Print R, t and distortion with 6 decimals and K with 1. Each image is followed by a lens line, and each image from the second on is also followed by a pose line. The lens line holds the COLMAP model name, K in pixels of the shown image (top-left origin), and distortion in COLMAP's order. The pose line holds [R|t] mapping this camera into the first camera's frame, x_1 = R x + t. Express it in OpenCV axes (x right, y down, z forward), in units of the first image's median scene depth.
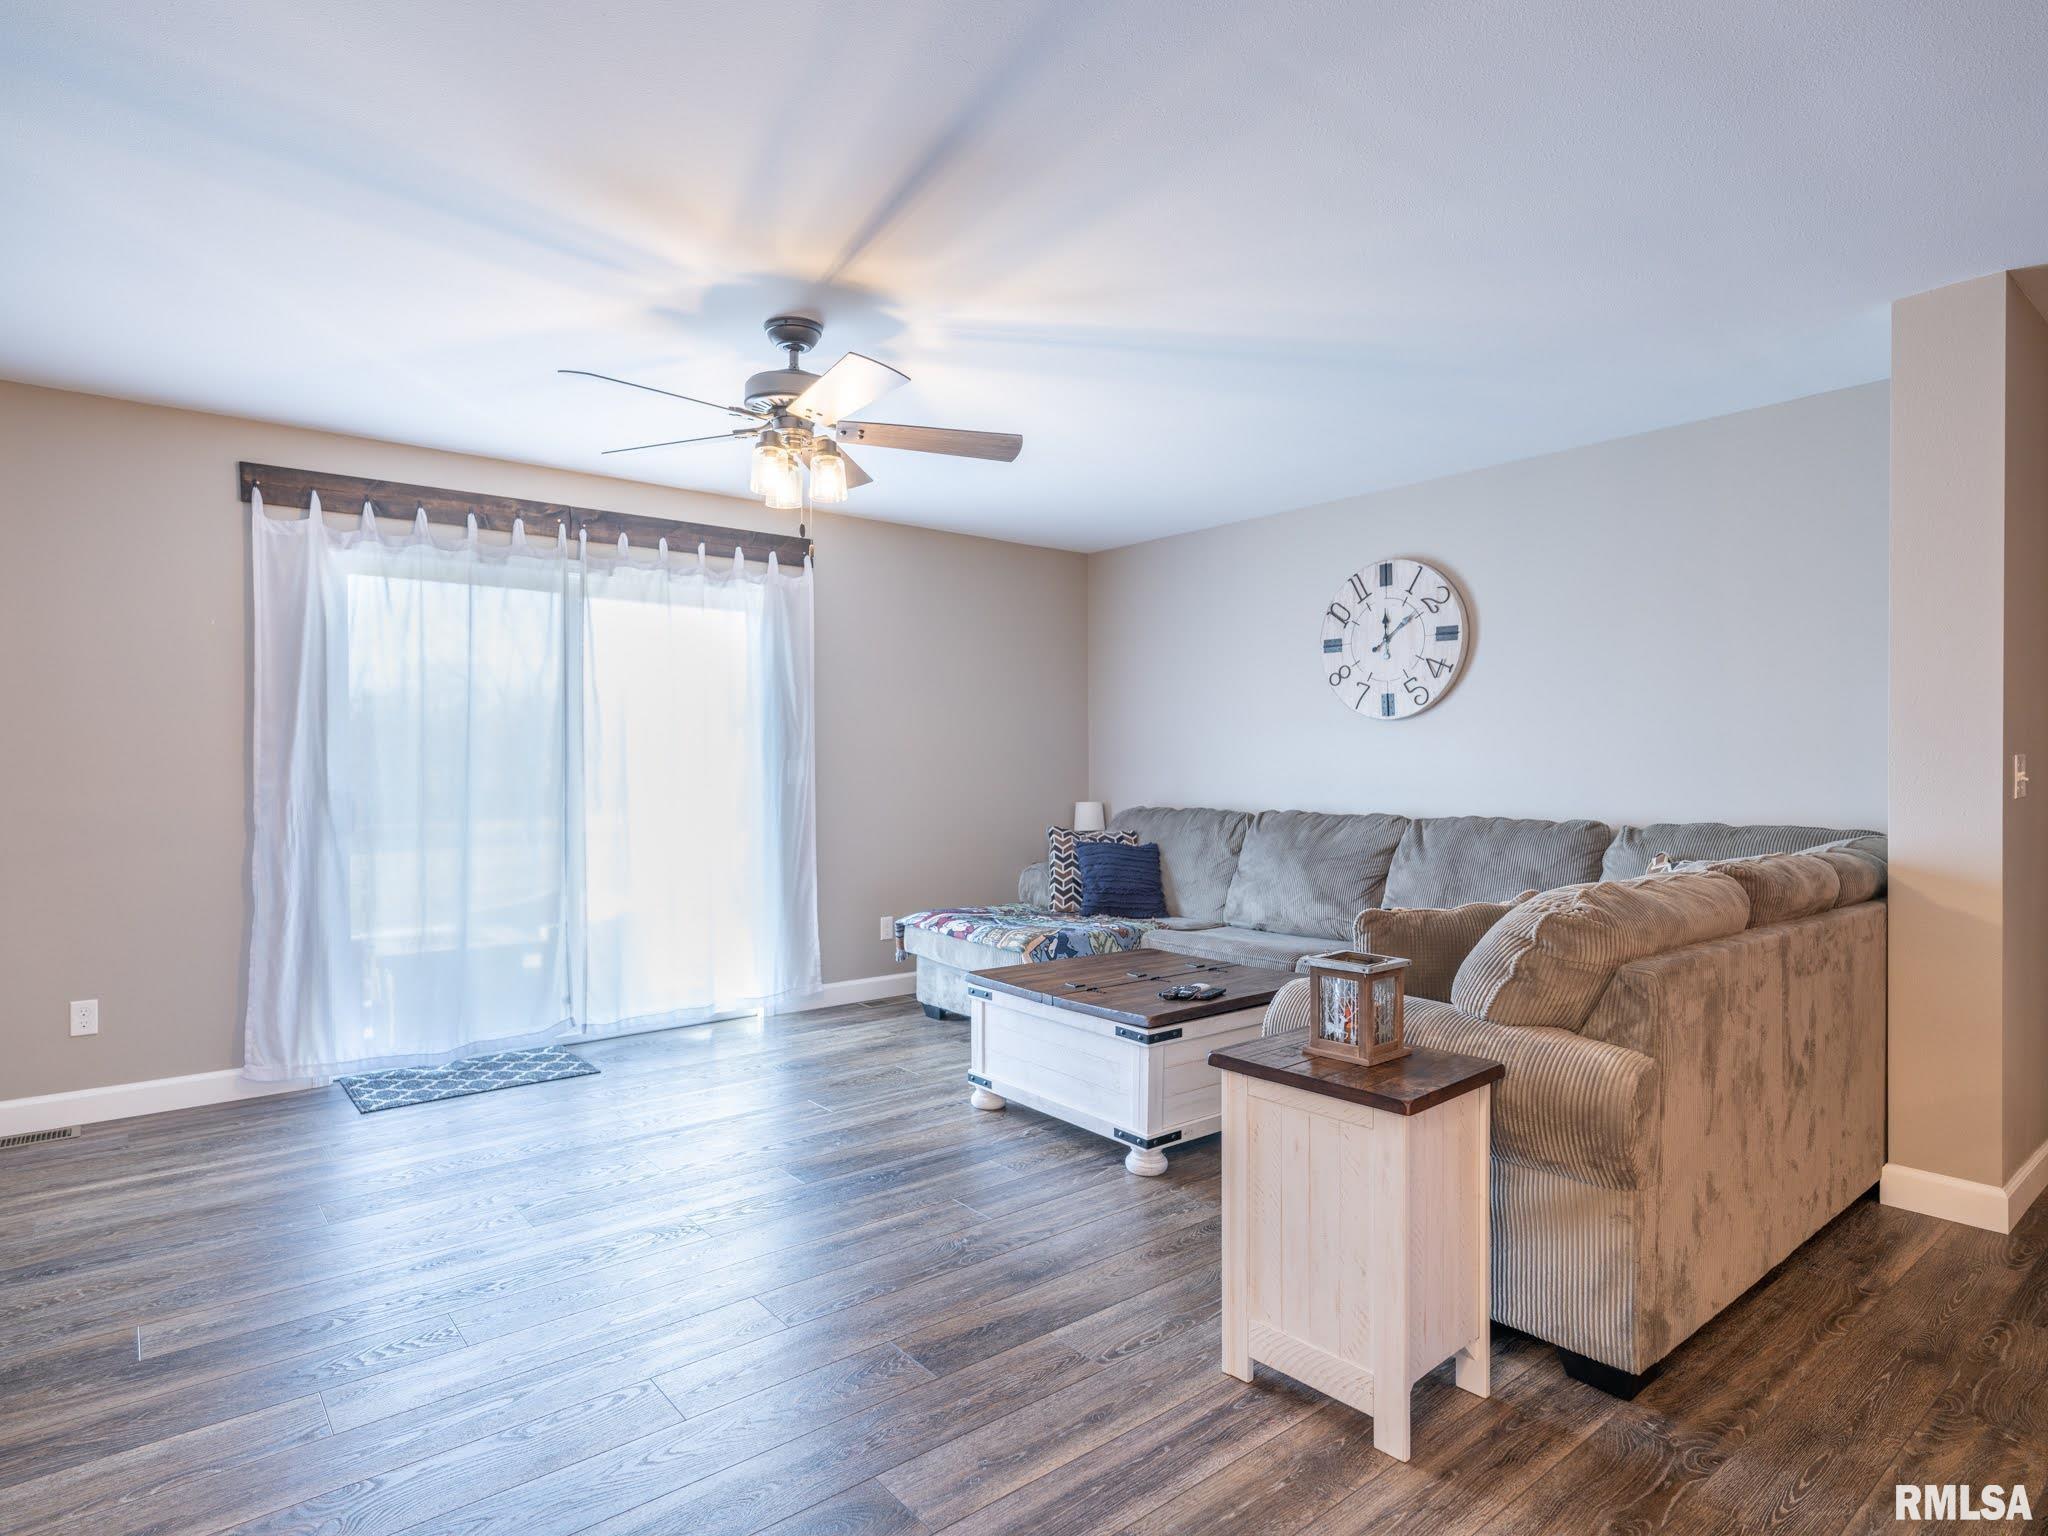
lens RADIAL K [[1109.3, 0, 1011.7], [0, 1109.3, 774.0], [0, 0, 1]] dist [0.010226, -0.006932]
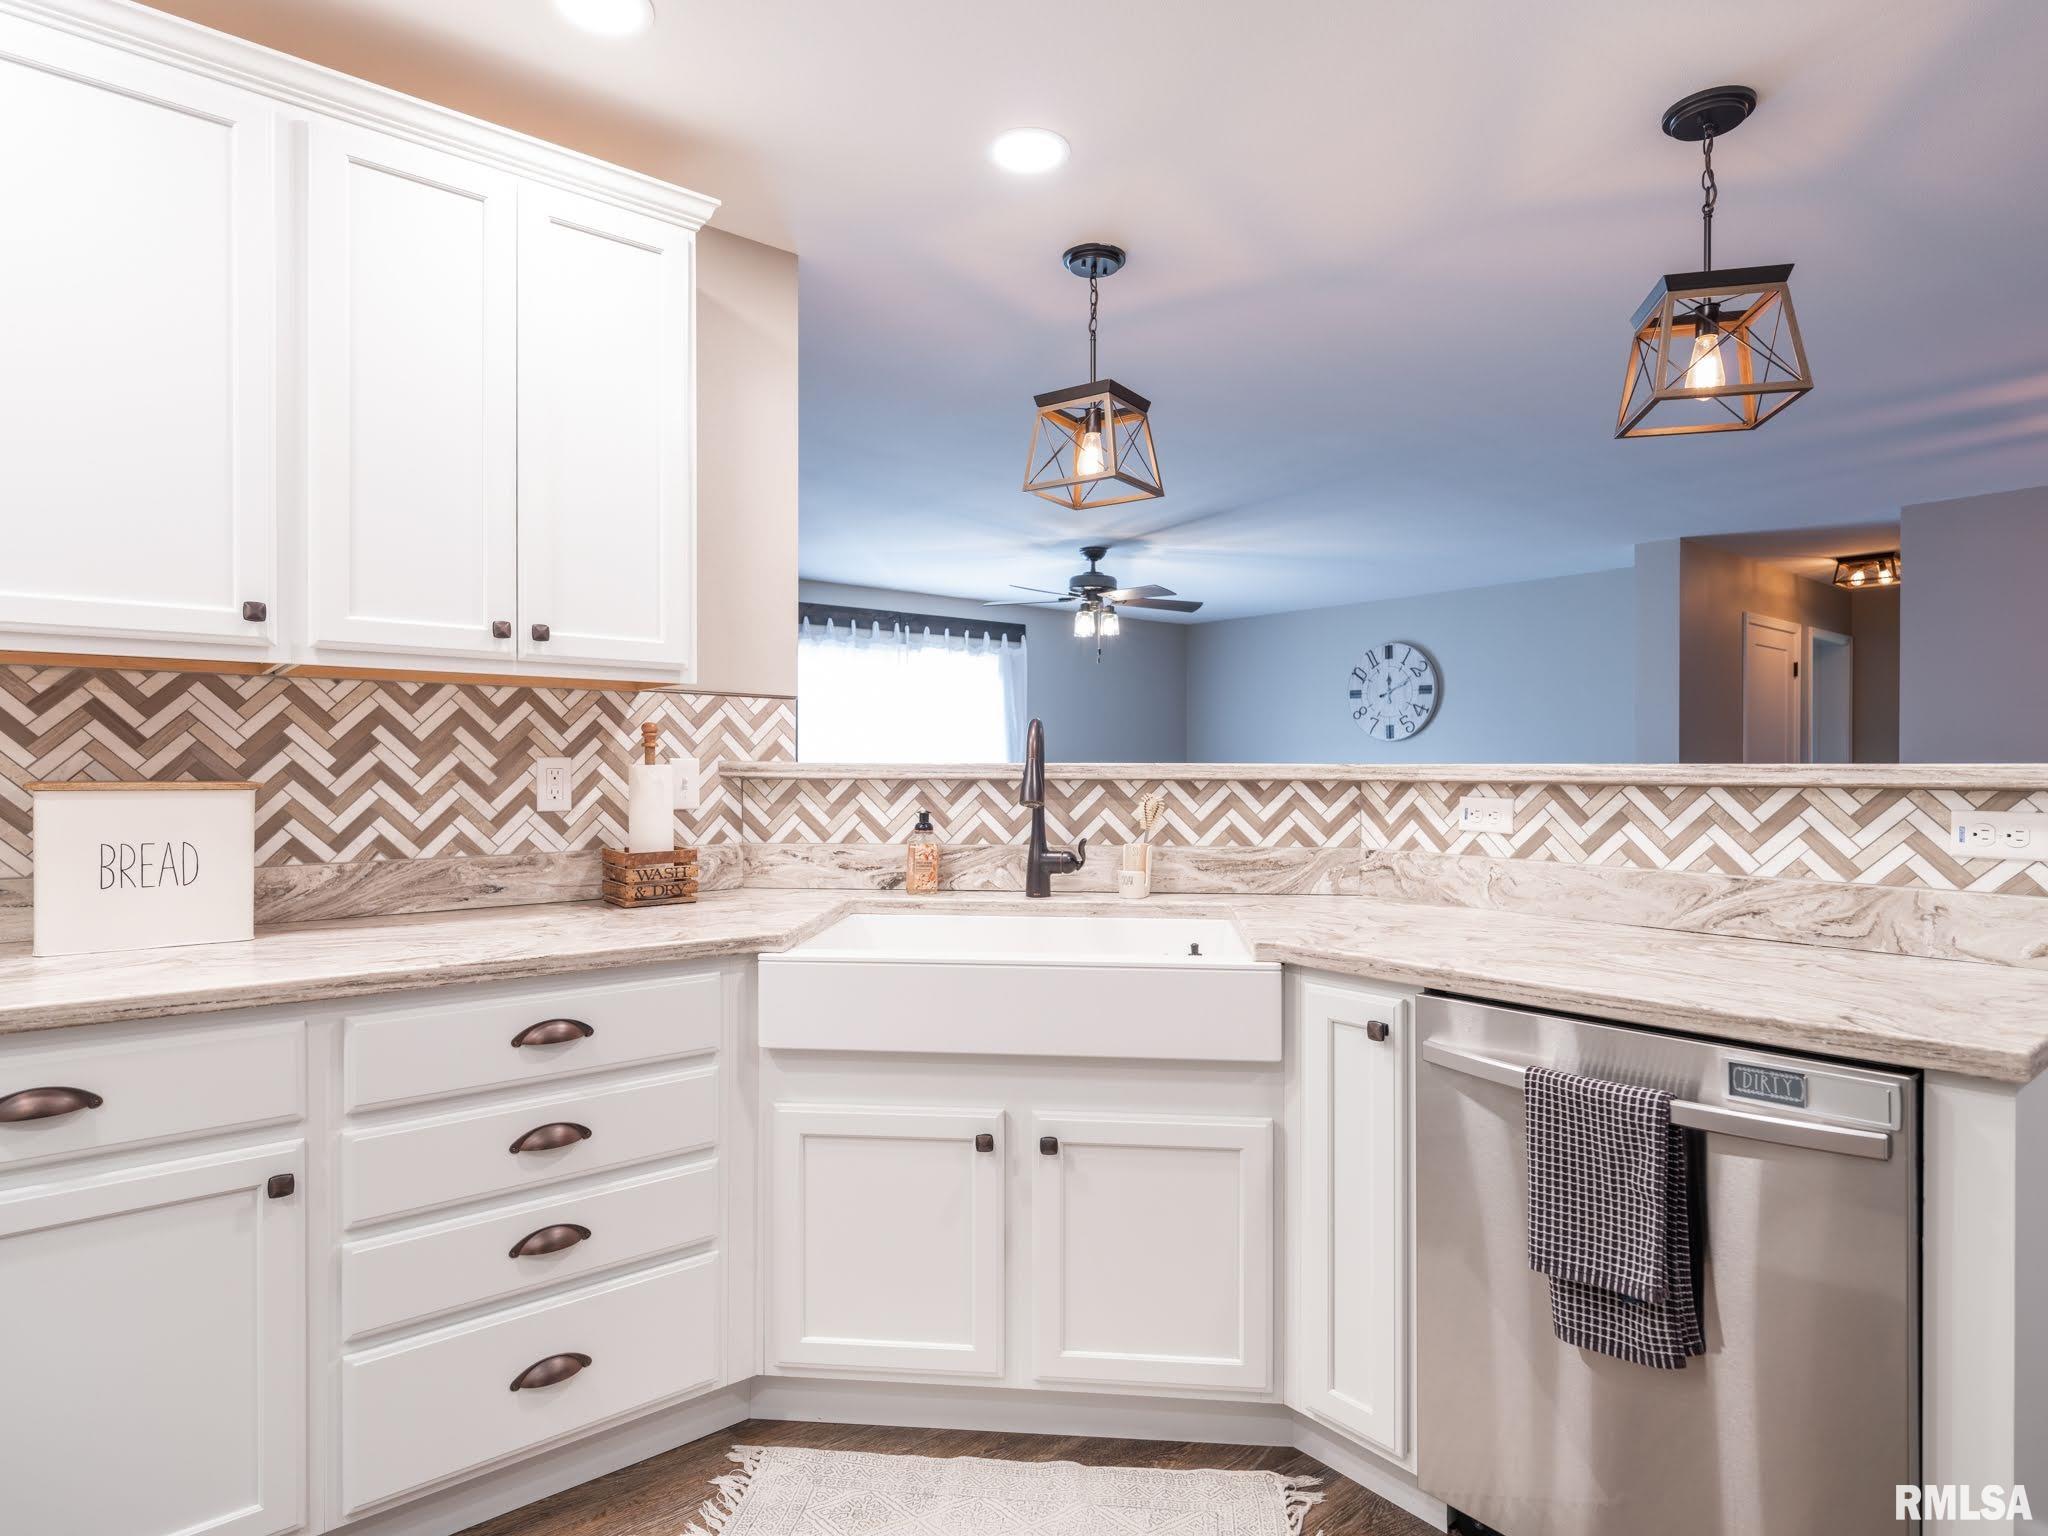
lens RADIAL K [[1109.3, 0, 1019.4], [0, 1109.3, 775.1], [0, 0, 1]] dist [0.010226, -0.006932]
pose [[0.999992, 0.004087, -0.000472, -0.211328], [-0.004088, 0.999991, -0.001072, 0.005402], [0.000467, 0.001074, 0.999999, -0.653003]]
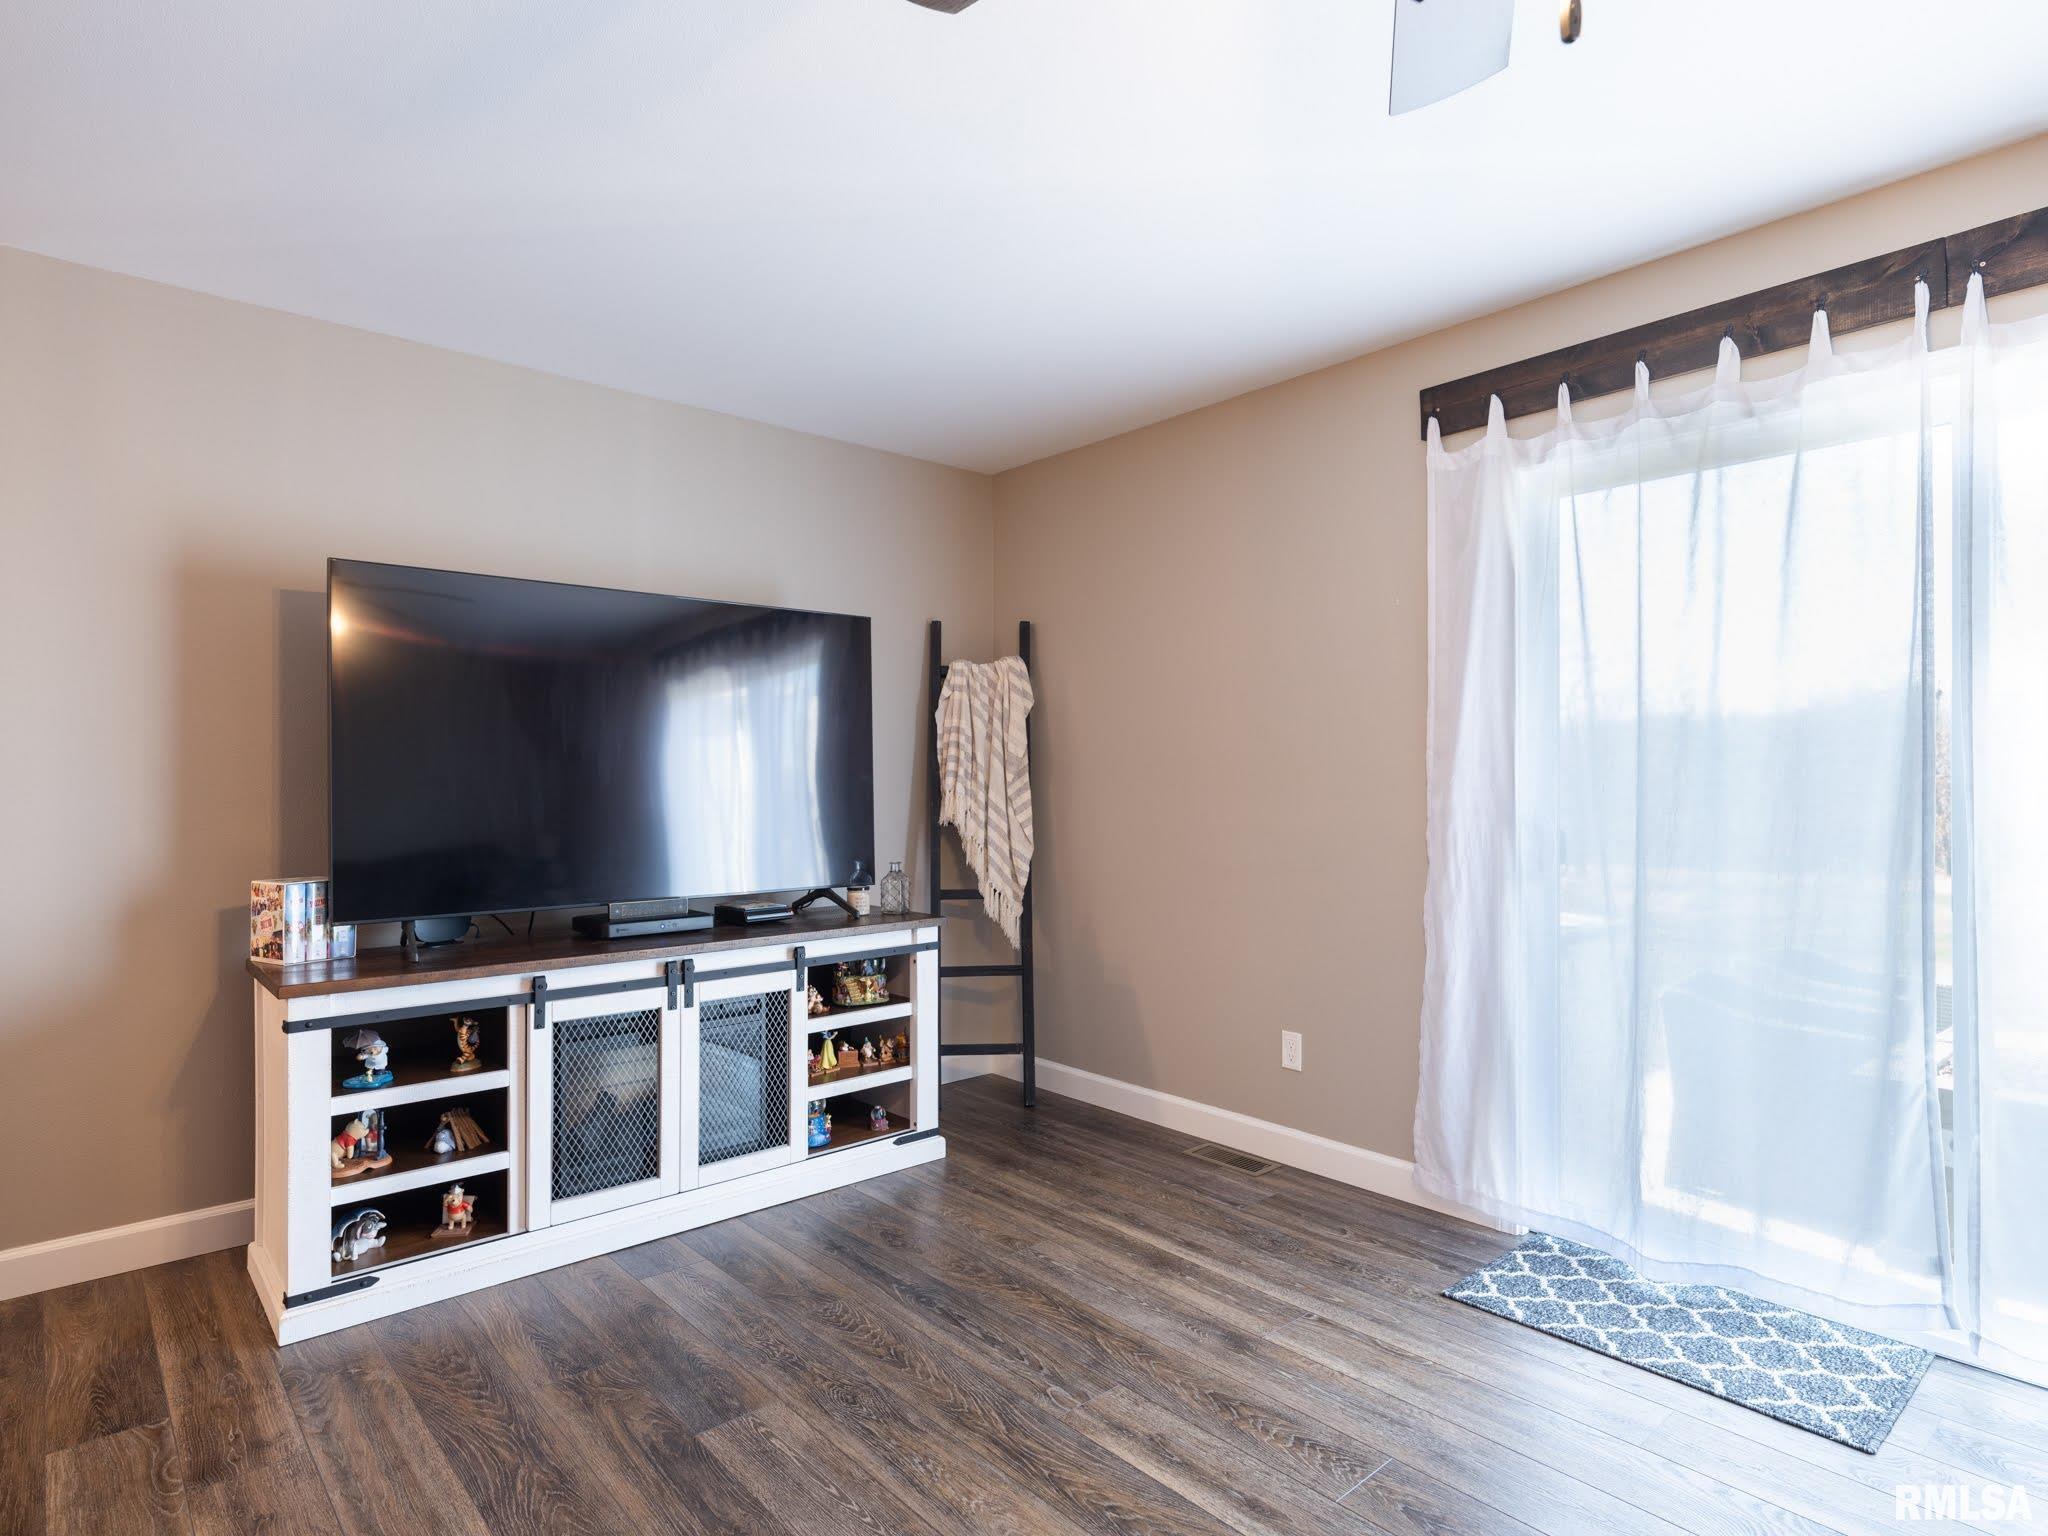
lens RADIAL K [[1109.3, 0, 1010.4], [0, 1109.3, 770.8], [0, 0, 1]] dist [0.010226, -0.006932]
pose [[0.044390, -0.009184, -0.998972, 0.062879], [-0.006836, 0.999932, -0.009497, -0.002724], [0.998991, 0.007250, 0.044325, 0.560984]]
